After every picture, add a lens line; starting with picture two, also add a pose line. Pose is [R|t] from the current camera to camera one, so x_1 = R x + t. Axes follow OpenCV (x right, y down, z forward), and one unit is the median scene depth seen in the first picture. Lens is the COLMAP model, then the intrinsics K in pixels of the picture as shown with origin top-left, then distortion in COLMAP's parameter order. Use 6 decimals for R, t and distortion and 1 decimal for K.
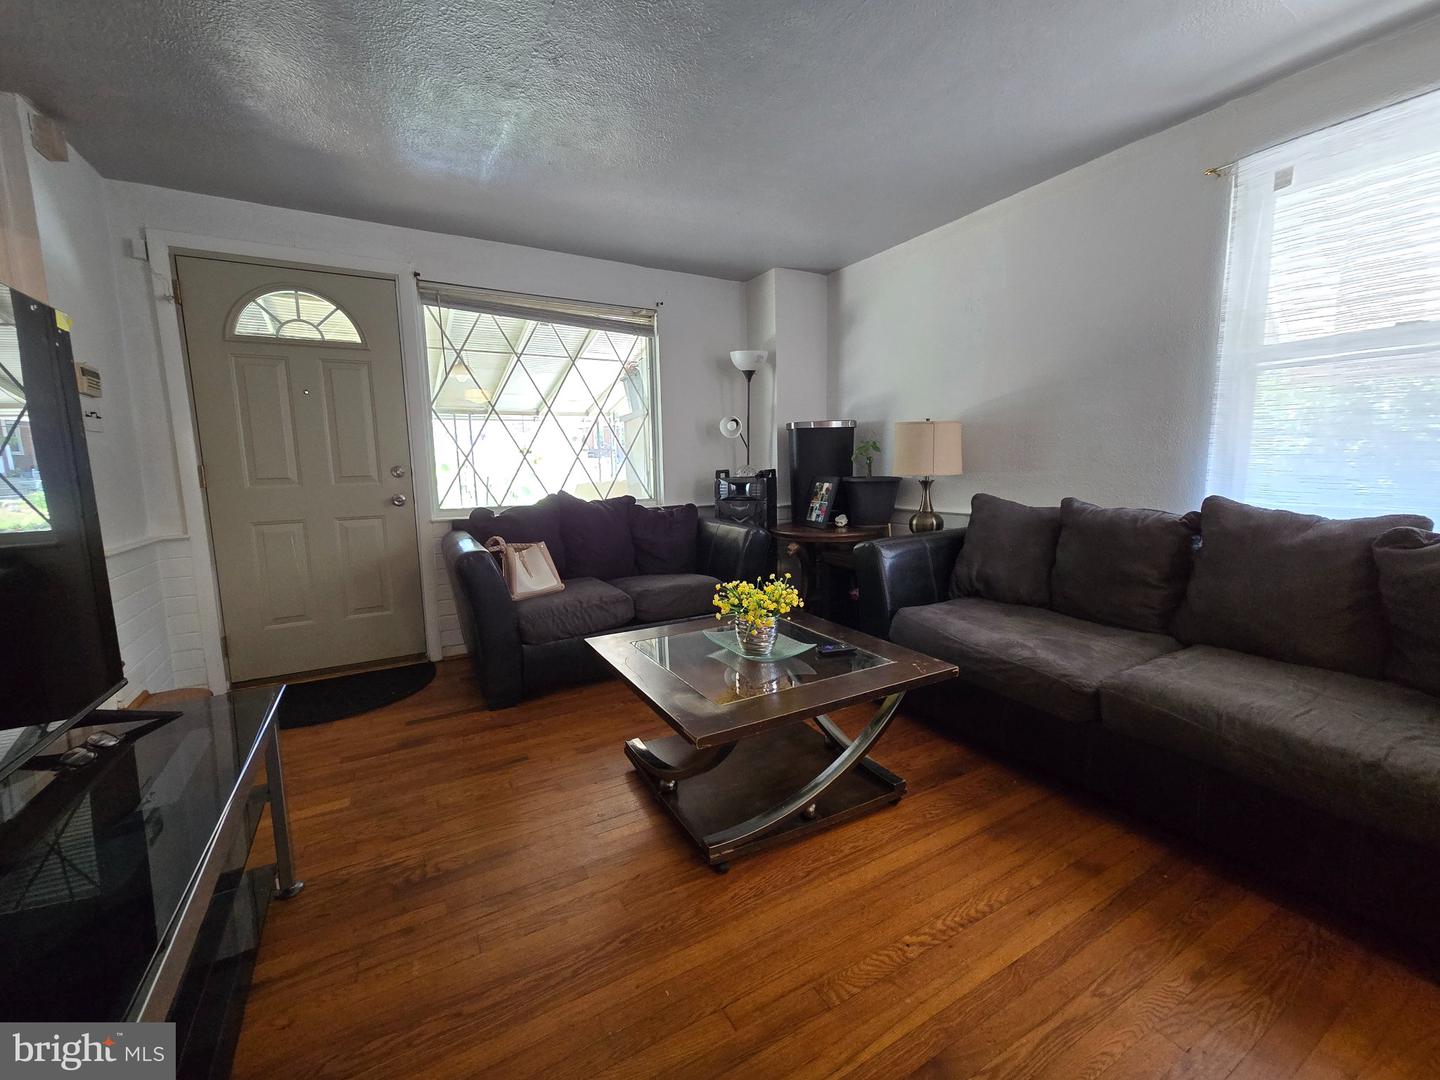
lens RADIAL K [[590.5, 0, 713.4], [0, 590.5, 542.7], [0, 0, 1]] dist [0.003365, 0.000304]
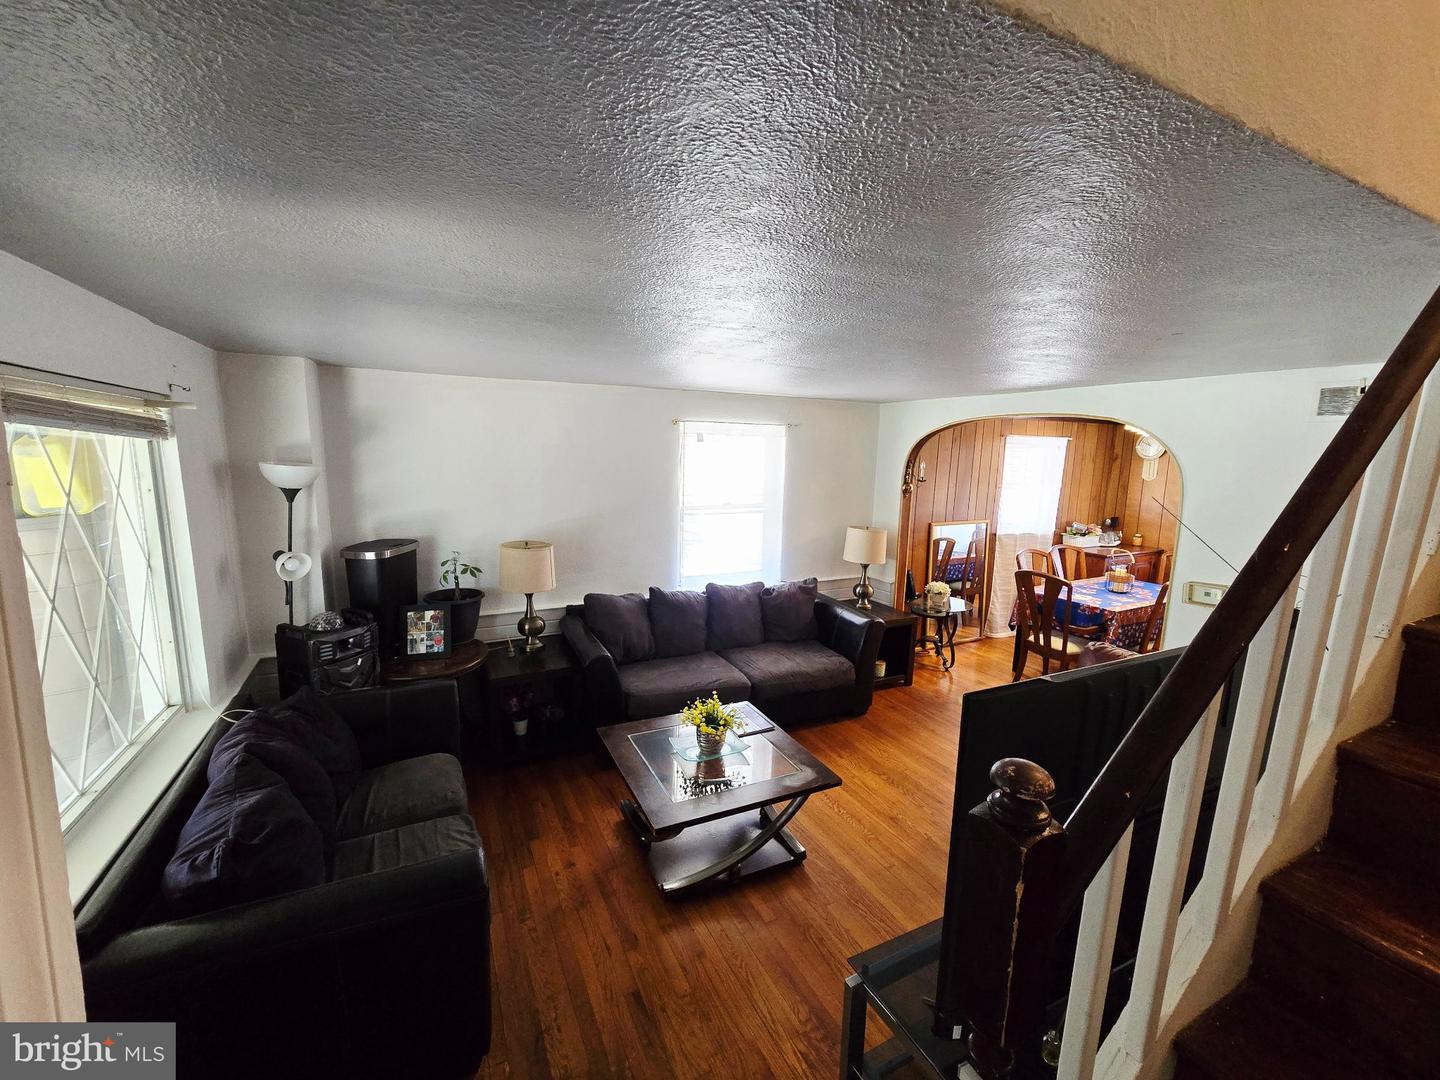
lens RADIAL K [[590.5, 0, 710.7], [0, 590.5, 548.0], [0, 0, 1]] dist [0.003365, 0.000304]
pose [[0.061427, -0.145584, 0.987437, -0.678702], [0.110333, 0.984233, 0.138248, -0.269662], [-0.991995, 0.100455, 0.076521, 0.437747]]
